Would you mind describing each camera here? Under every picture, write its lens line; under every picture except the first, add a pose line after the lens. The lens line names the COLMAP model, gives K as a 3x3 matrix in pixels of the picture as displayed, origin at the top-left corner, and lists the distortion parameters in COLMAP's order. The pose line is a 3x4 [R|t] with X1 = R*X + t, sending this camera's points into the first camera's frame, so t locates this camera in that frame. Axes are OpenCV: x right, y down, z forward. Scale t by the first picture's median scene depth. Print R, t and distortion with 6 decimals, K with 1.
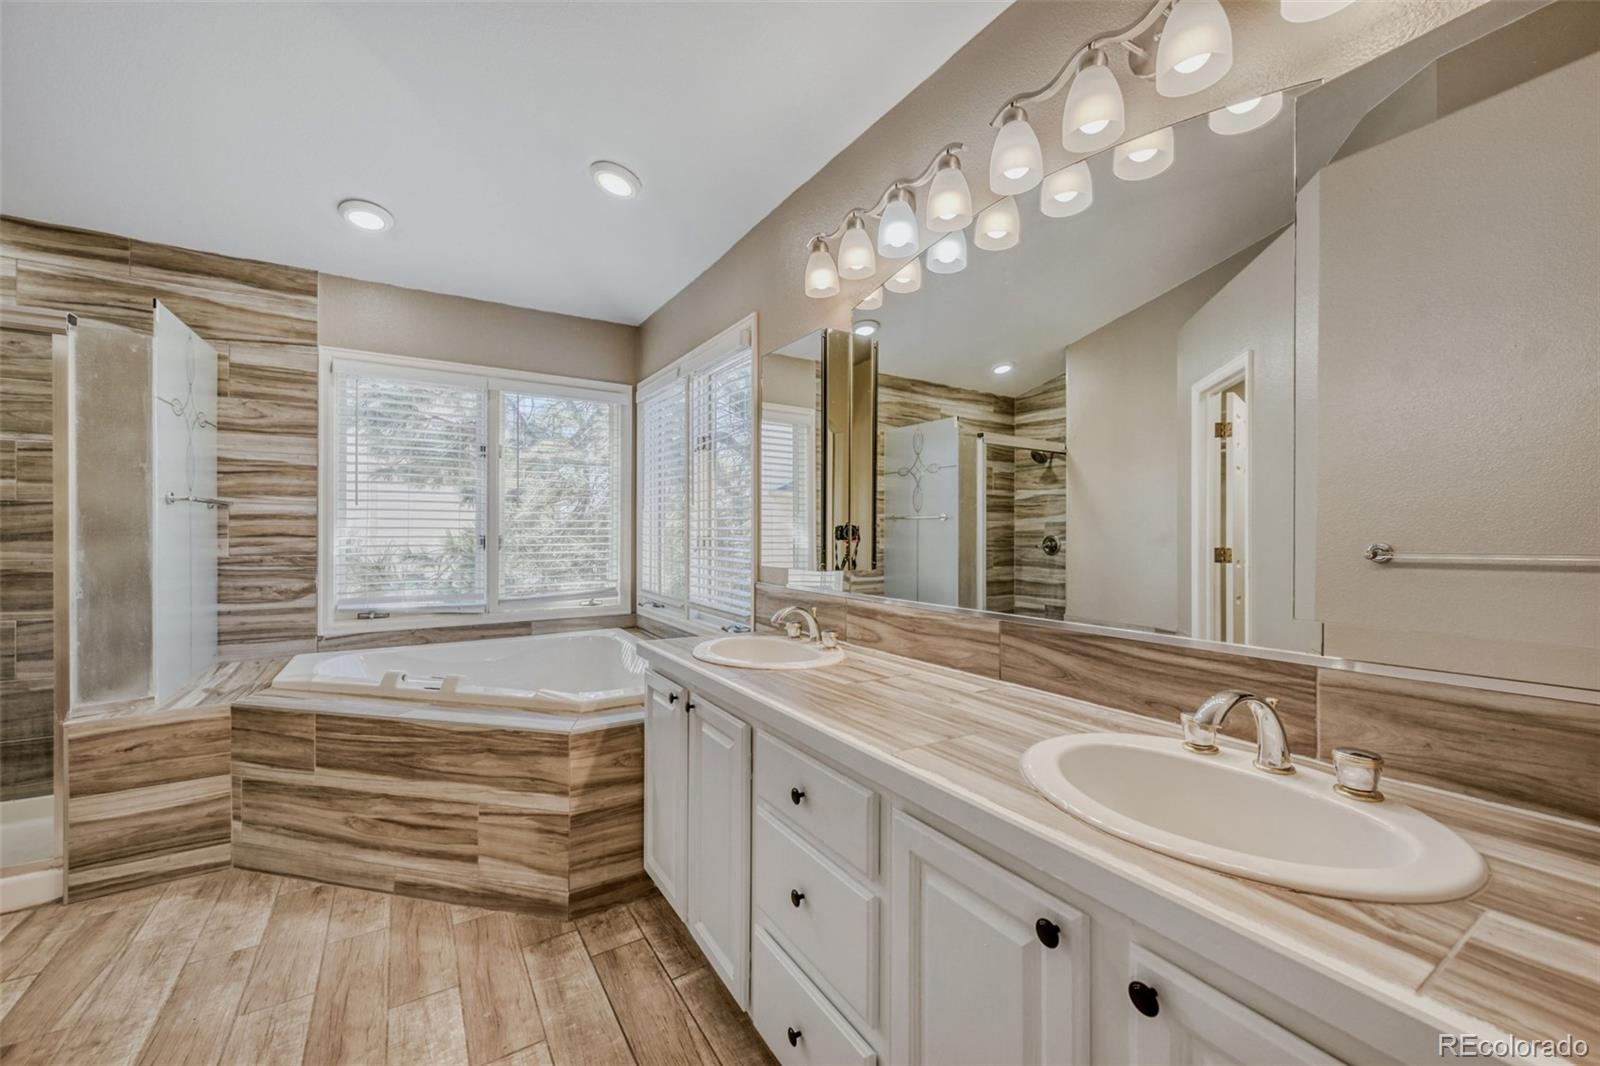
lens RADIAL K [[634.5, 0, 801.4], [0, 634.5, 528.5], [0, 0, 1]] dist [-0.000962, -0.000102]
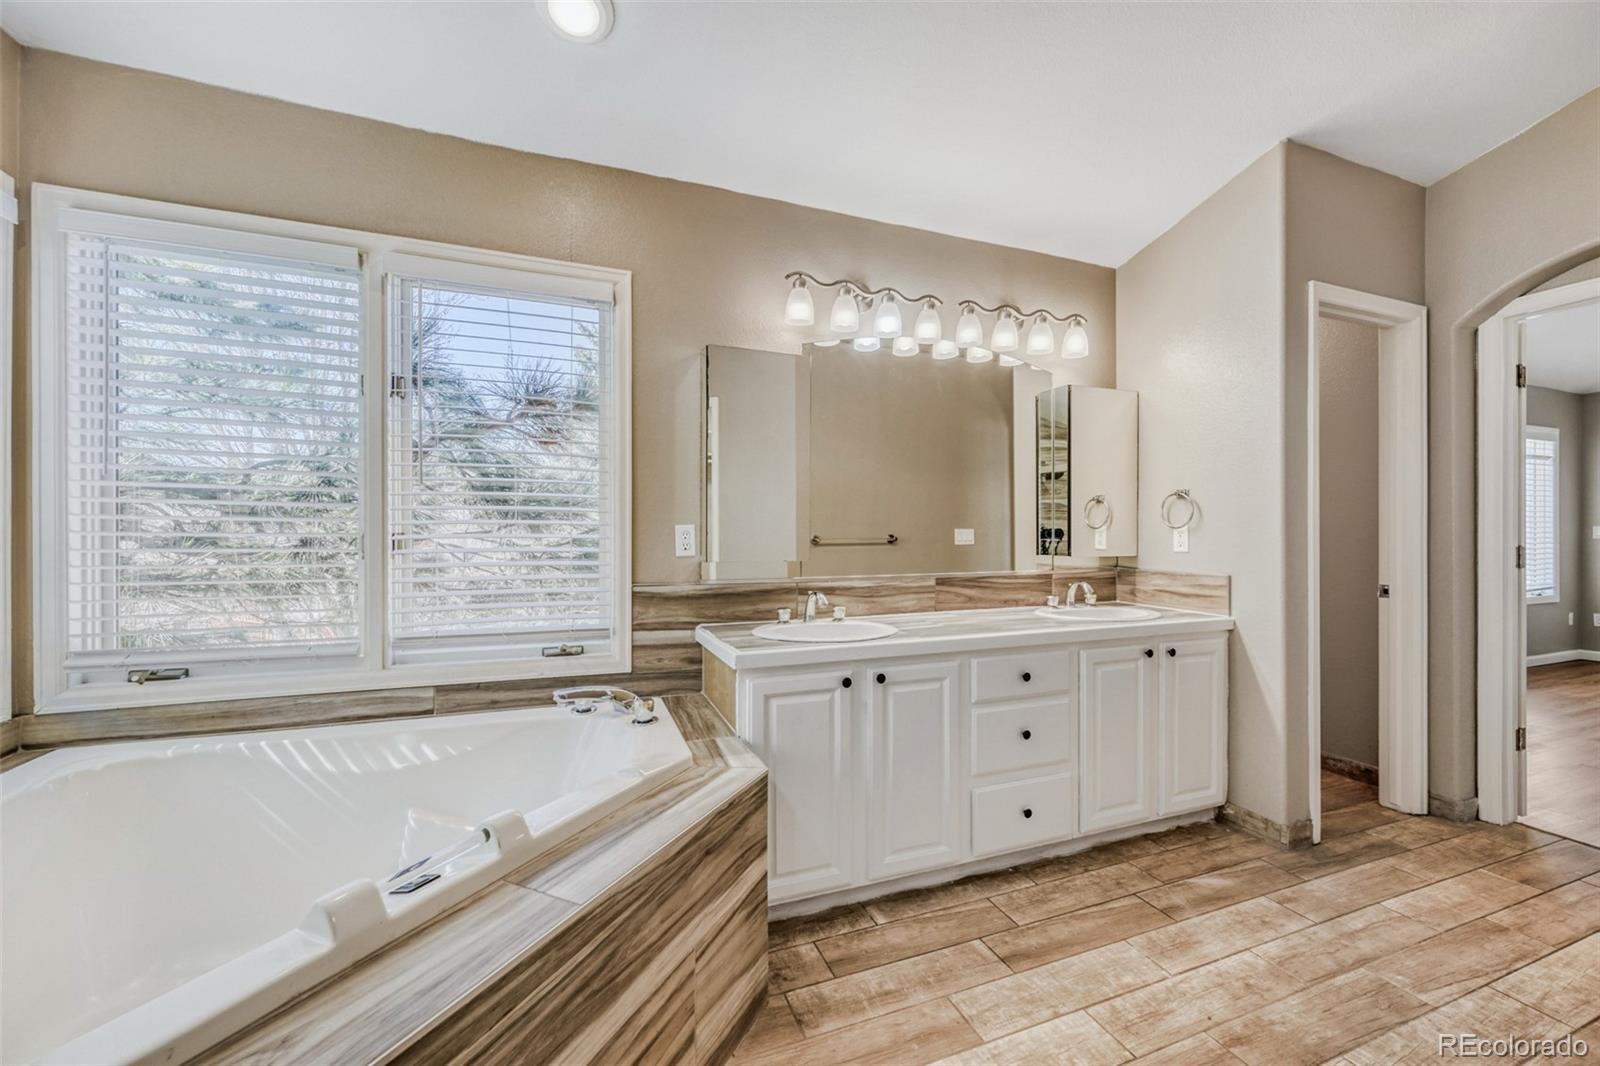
lens RADIAL K [[634.5, 0, 801.4], [0, 634.5, 528.5], [0, 0, 1]] dist [-0.000962, -0.000102]
pose [[0.193847, 0.001142, 0.981031, -1.325276], [-0.006244, 0.999981, 0.000070, 0.008644], [-0.981012, -0.006139, 0.193851, 0.910571]]
